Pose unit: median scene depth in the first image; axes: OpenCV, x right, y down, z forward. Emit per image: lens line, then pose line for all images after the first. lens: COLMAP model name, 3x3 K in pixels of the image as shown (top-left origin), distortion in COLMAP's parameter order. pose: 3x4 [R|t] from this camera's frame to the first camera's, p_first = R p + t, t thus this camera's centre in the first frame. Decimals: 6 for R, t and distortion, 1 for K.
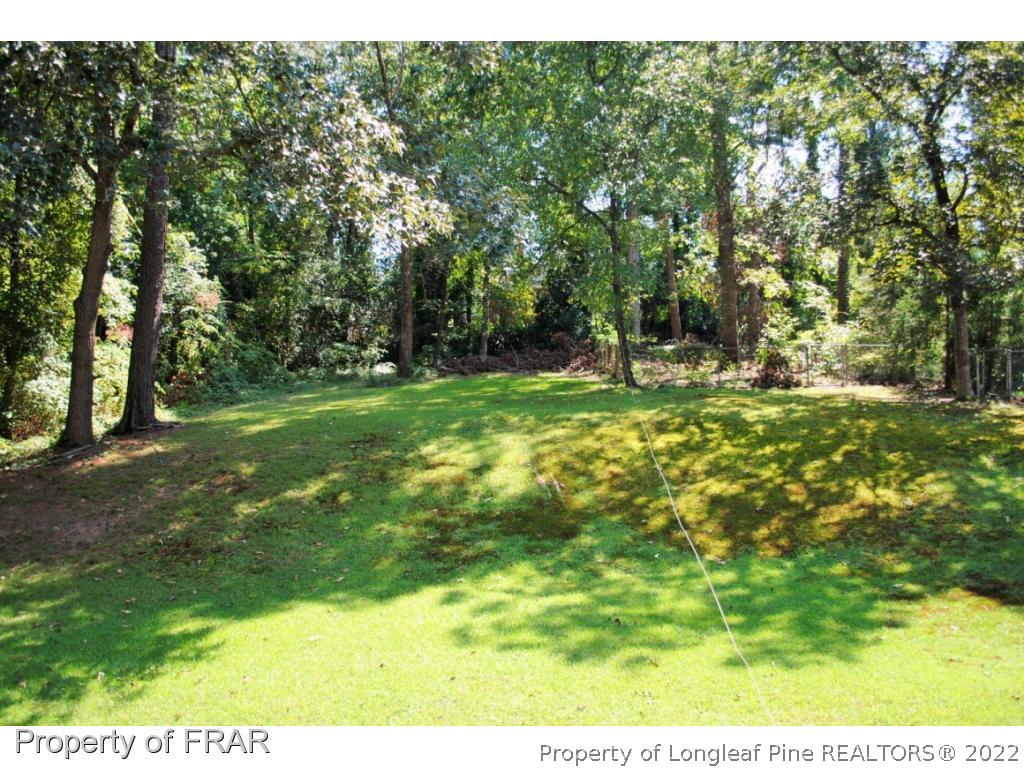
lens RADIAL K [[814.4, 0, 512.2], [0, 814.4, 385.4], [0, 0, 1]] dist [-0.079417, 0.008474]
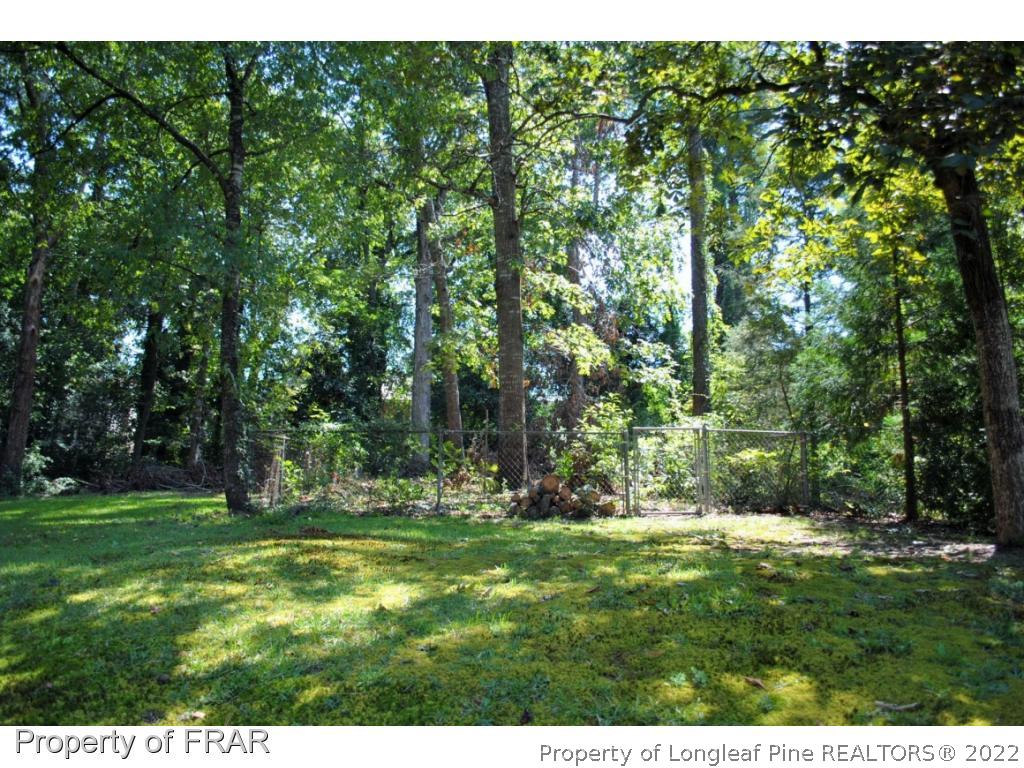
lens RADIAL K [[814.4, 0, 510.6], [0, 814.4, 384.3], [0, 0, 1]] dist [-0.079417, 0.008474]
pose [[0.988037, 0.037513, 0.149584, 0.204483], [-0.011713, 0.985416, -0.169758, 0.005908], [-0.153771, 0.165976, 0.974067, 0.485178]]
